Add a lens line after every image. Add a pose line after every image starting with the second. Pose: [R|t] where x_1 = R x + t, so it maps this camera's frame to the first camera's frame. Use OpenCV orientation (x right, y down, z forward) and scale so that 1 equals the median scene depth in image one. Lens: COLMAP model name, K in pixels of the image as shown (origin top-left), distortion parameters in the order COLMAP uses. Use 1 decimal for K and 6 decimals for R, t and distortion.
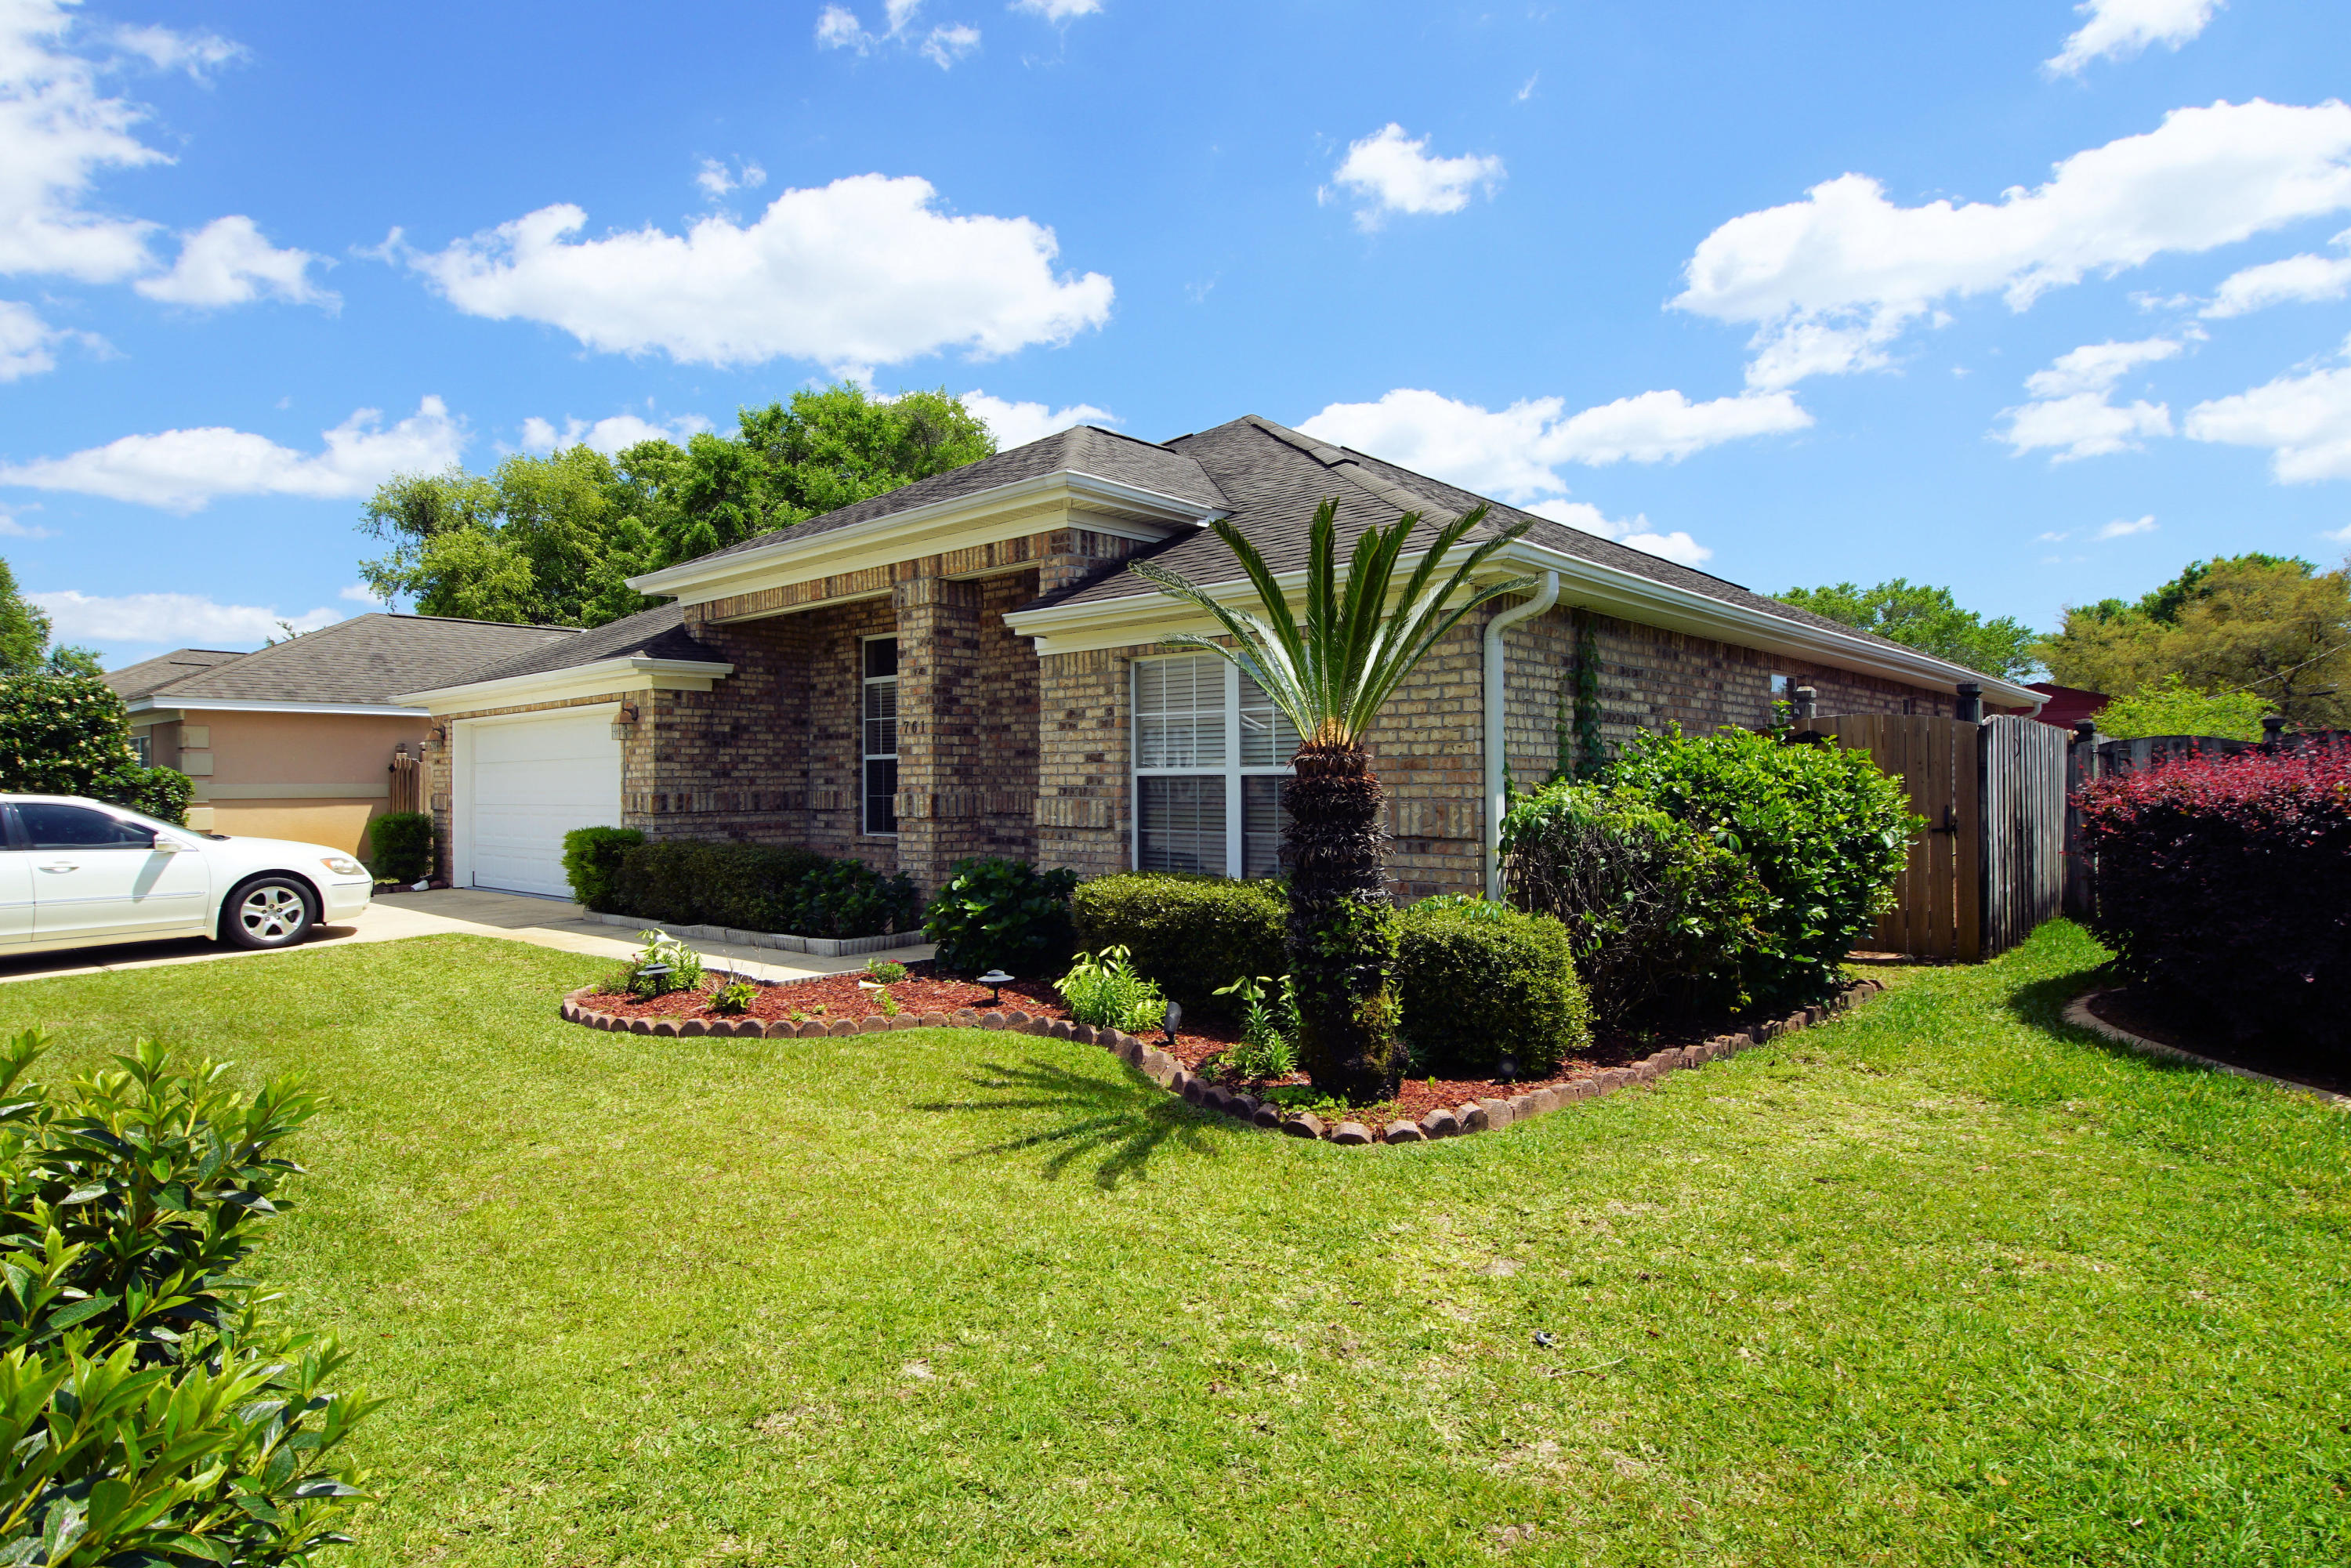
lens RADIAL K [[1267.5, 0, 1139.6], [0, 1267.5, 786.2], [0, 0, 1]] dist [0.040903, -0.048878]
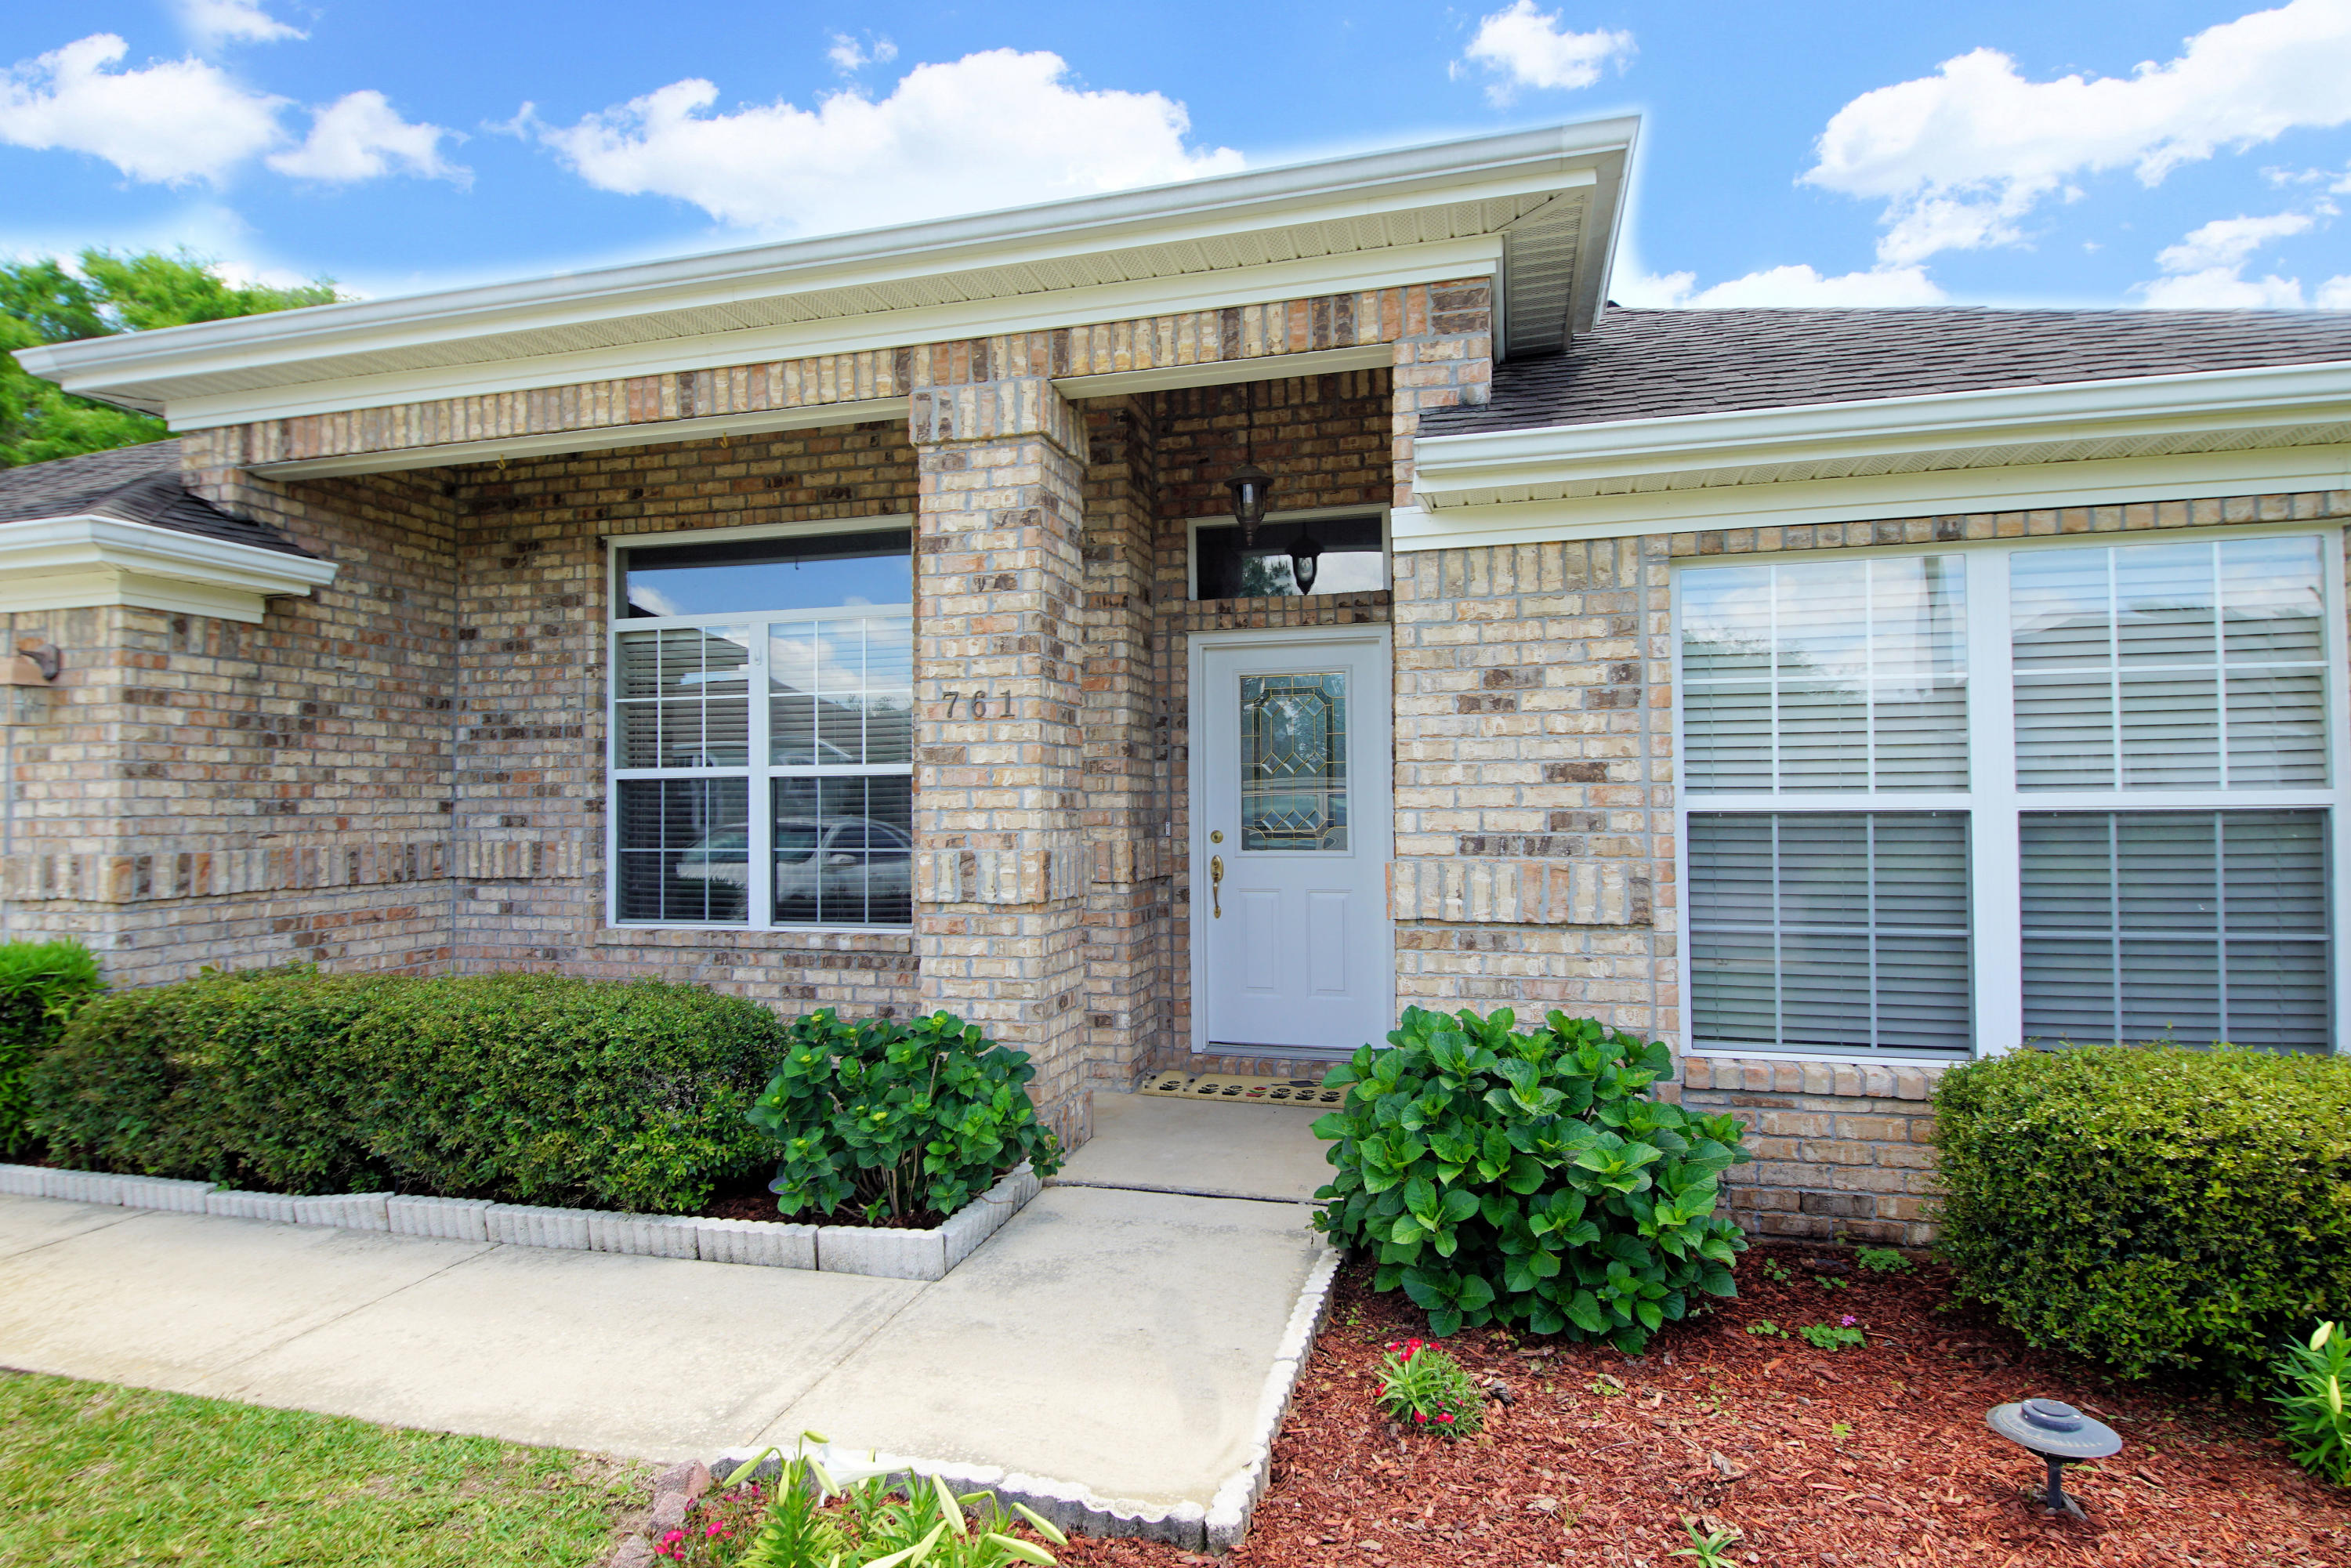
lens RADIAL K [[1277.6, 0, 1165.5], [0, 1277.6, 781.0], [0, 0, 1]] dist [0.040460, -0.038912]
pose [[0.885315, 0.008556, 0.464914, -0.333714], [0.004902, 0.999603, -0.027731, -0.006069], [-0.464967, 0.026829, 0.884922, 0.567277]]
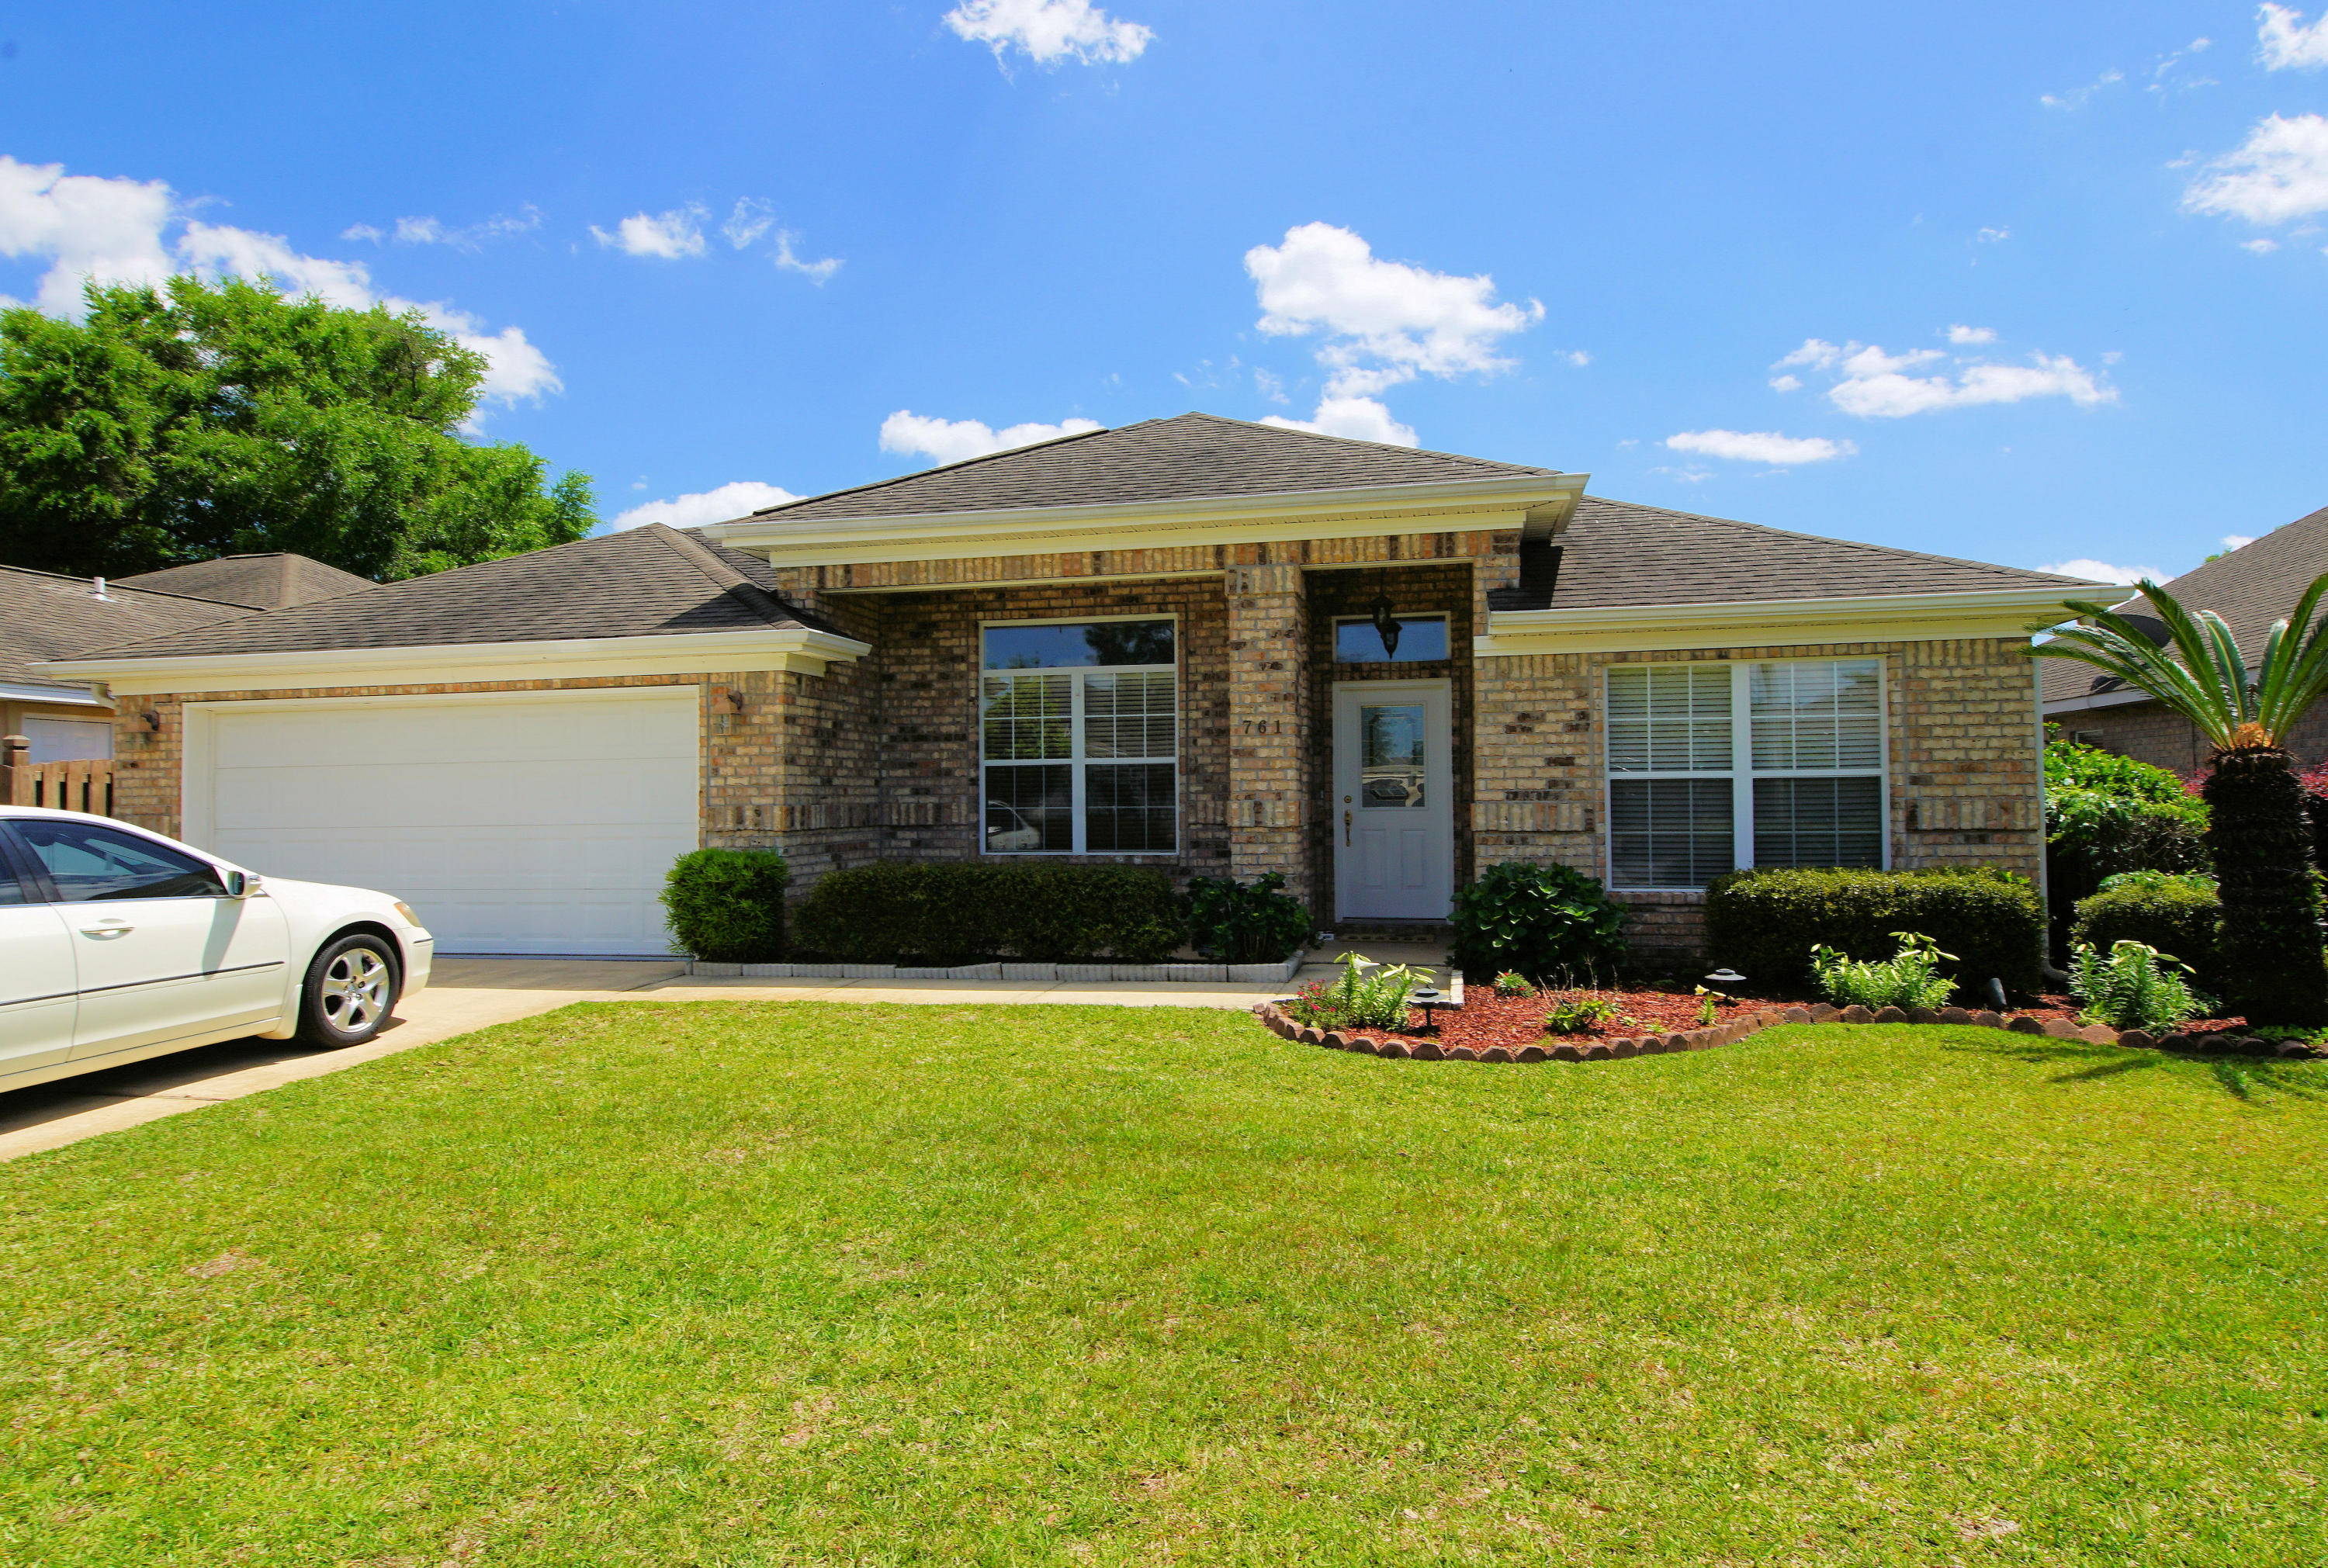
lens RADIAL K [[1318.6, 0, 1179.3], [0, 1318.6, 777.3], [0, 0, 1]] dist [0.019407, 0.000356]
pose [[0.857057, 0.007879, 0.515162, -0.717273], [0.005848, 0.999670, -0.025019, 0.012400], [-0.515189, 0.024456, 0.856728, 0.227669]]
